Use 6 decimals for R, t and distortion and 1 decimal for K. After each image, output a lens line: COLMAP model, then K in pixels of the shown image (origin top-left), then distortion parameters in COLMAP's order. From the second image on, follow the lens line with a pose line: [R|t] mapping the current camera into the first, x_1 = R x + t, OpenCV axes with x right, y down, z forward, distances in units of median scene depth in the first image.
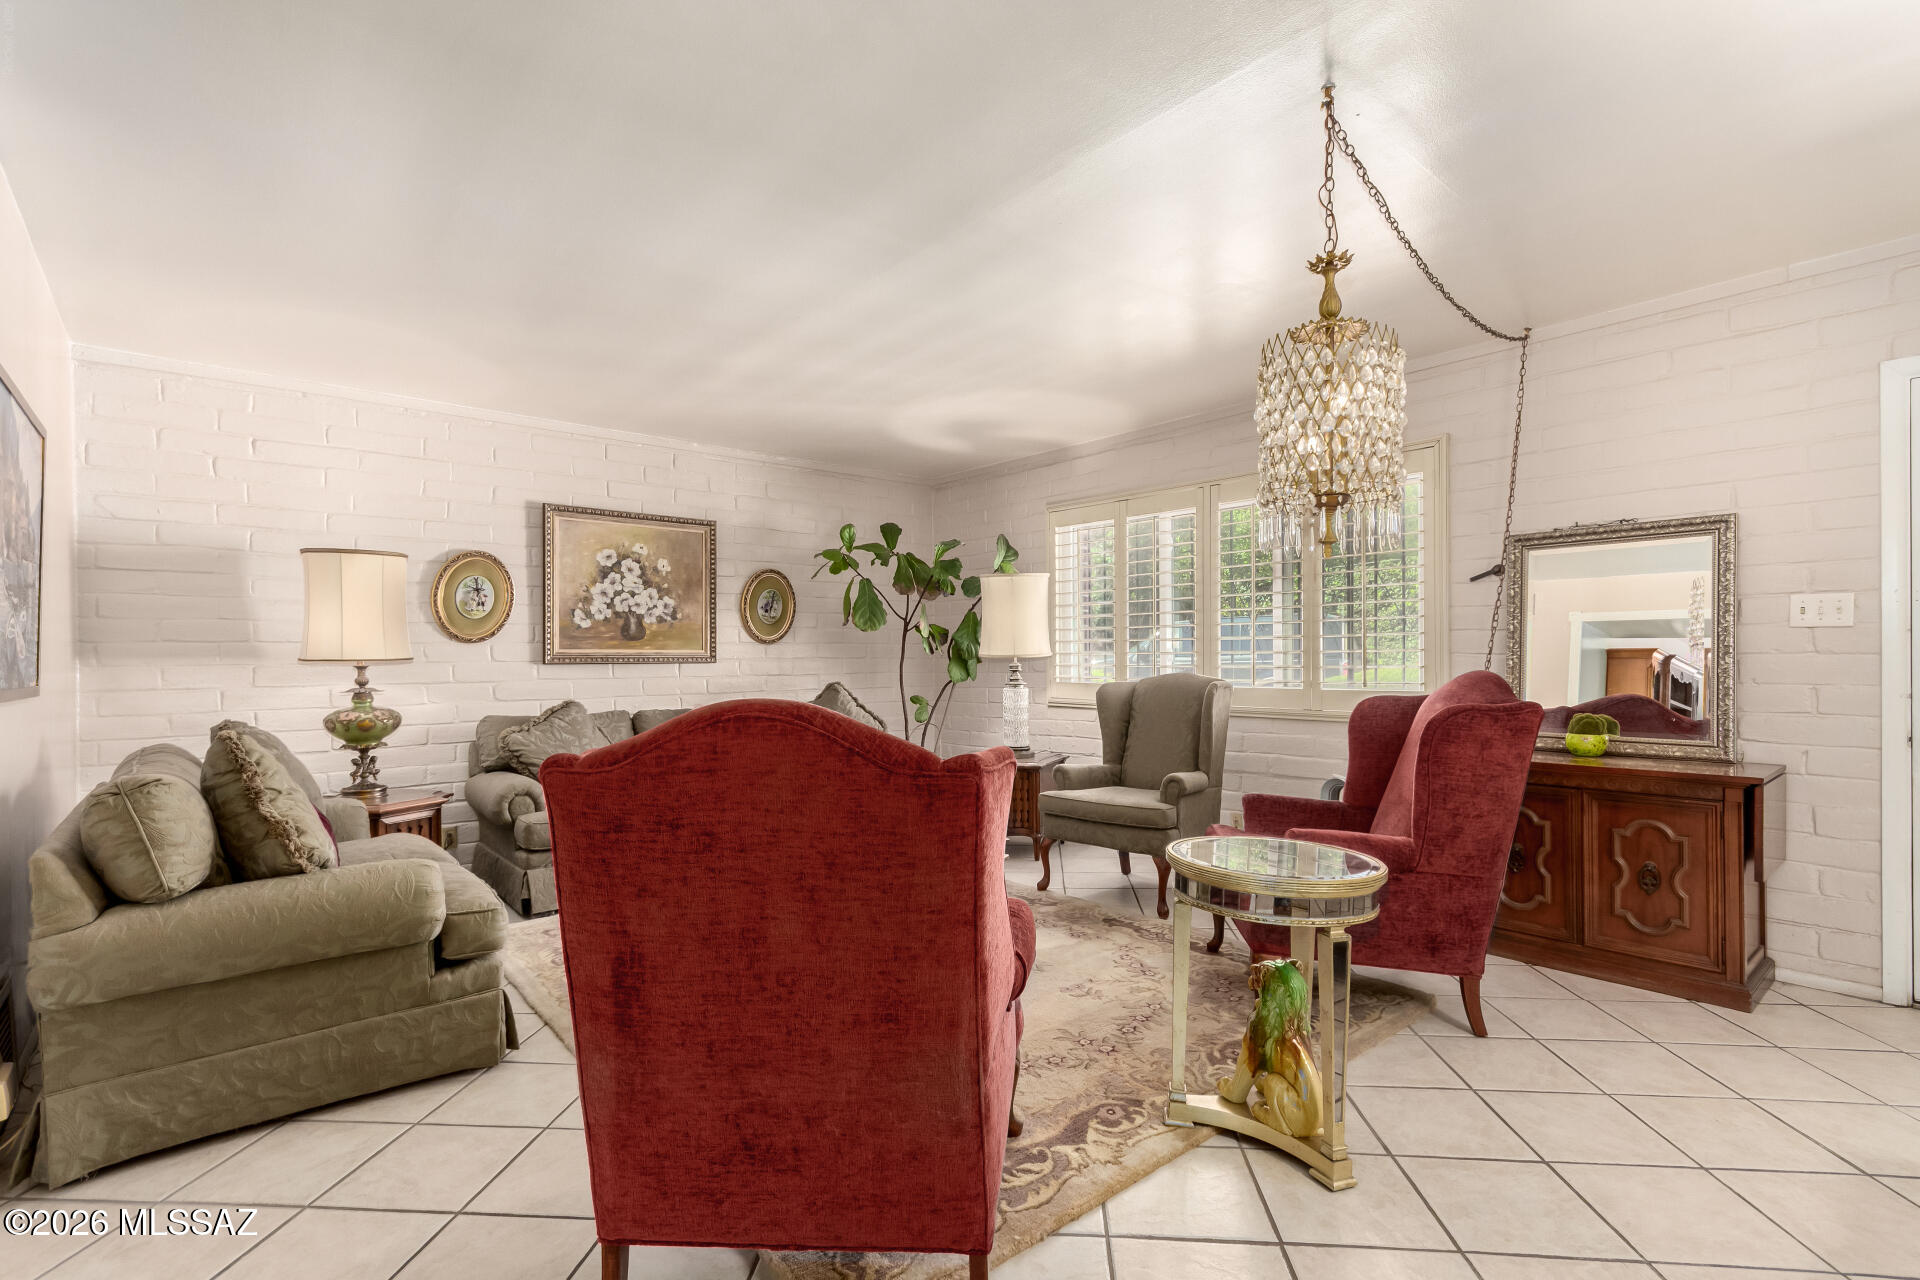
lens RADIAL K [[898.9, 0, 972.3], [0, 898.9, 651.2], [0, 0, 1]] dist [0.001586, -0.000806]
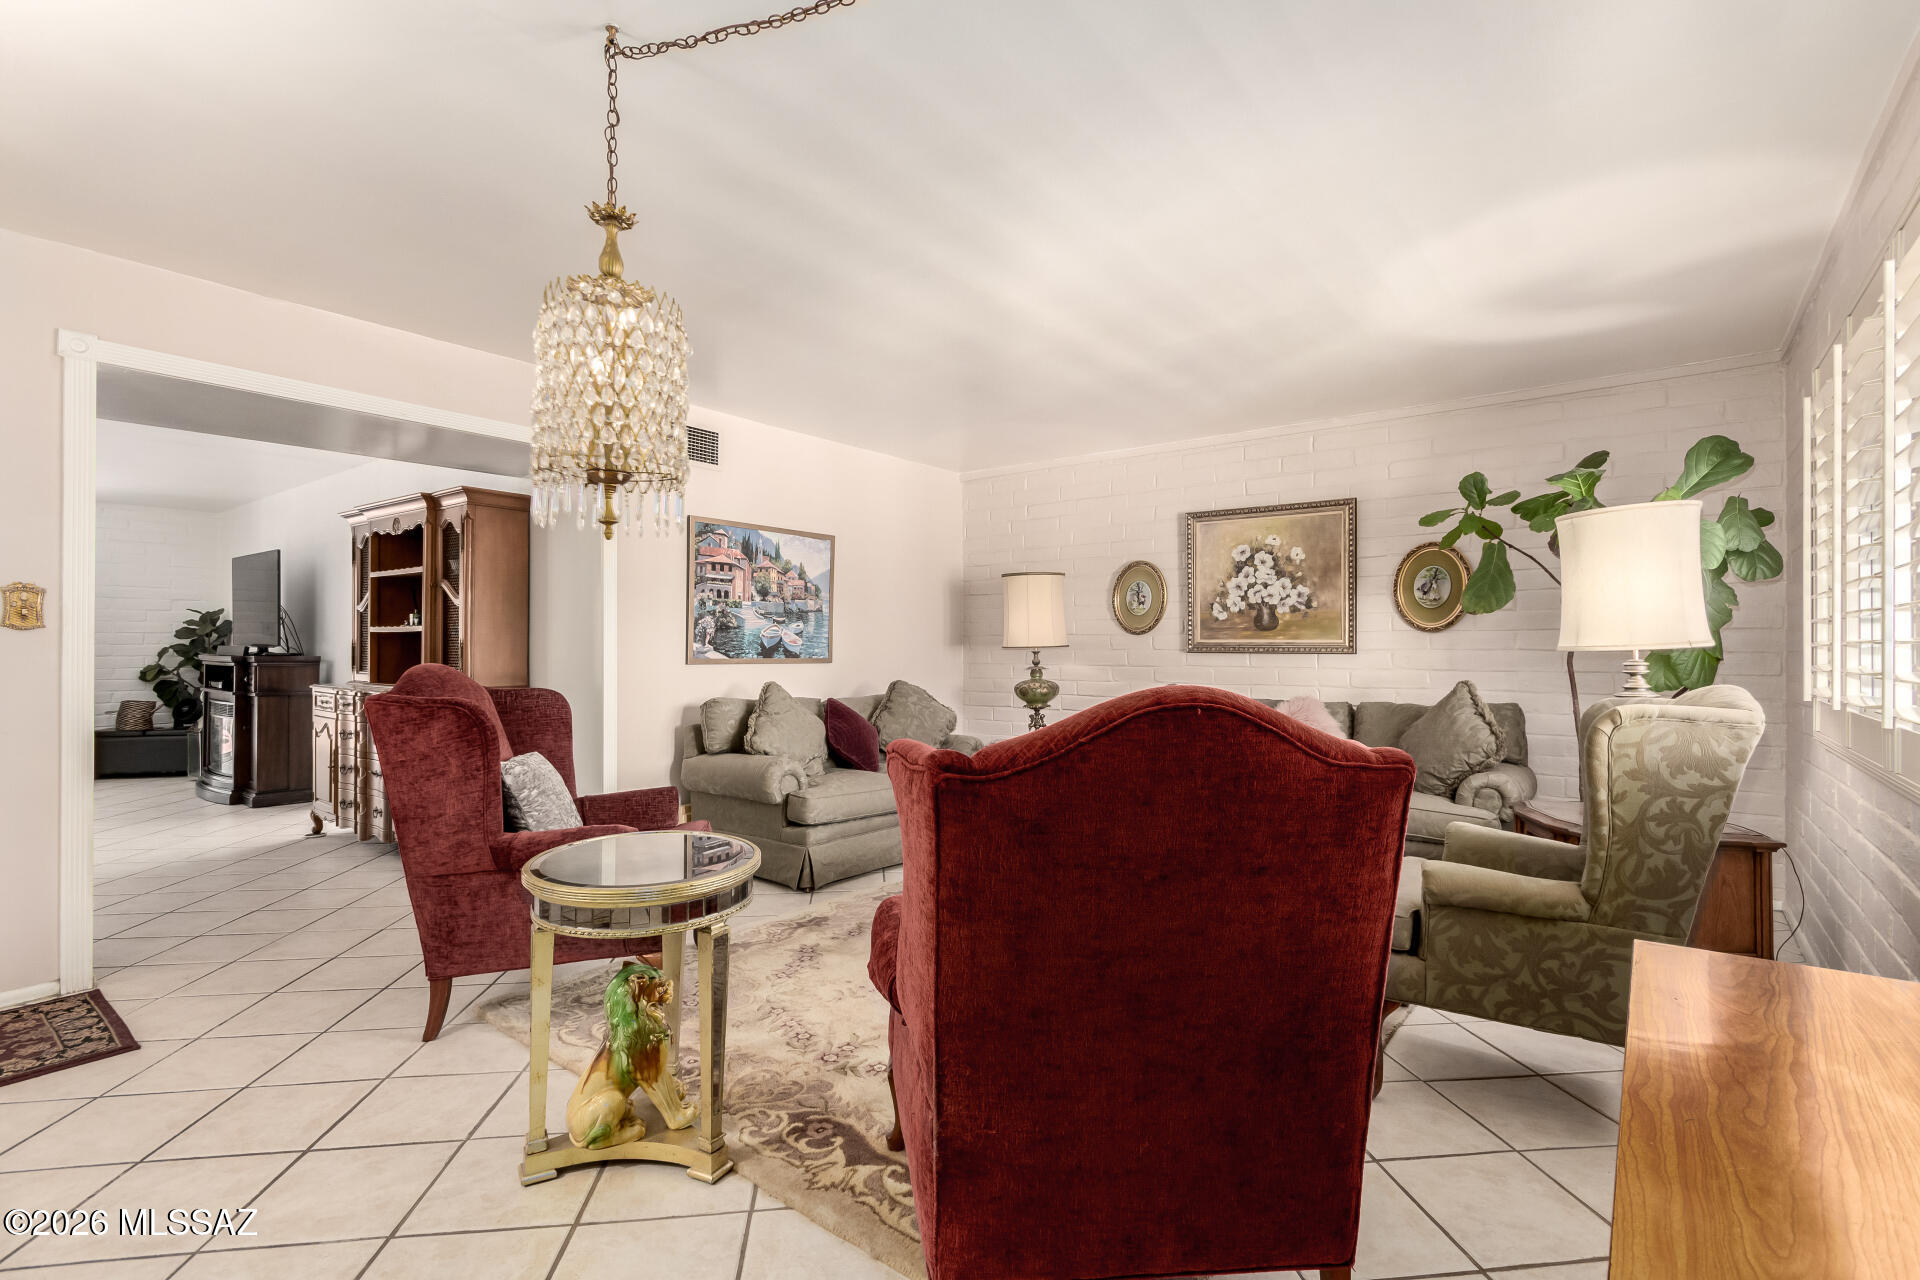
lens RADIAL K [[898.9, 0, 976.5], [0, 898.9, 637.5], [0, 0, 1]] dist [0.001586, -0.000806]
pose [[0.201202, -0.003827, -0.979542, 0.561938], [0.001775, 0.999992, -0.003543, -0.001108], [0.979548, -0.001026, 0.201207, 0.471878]]
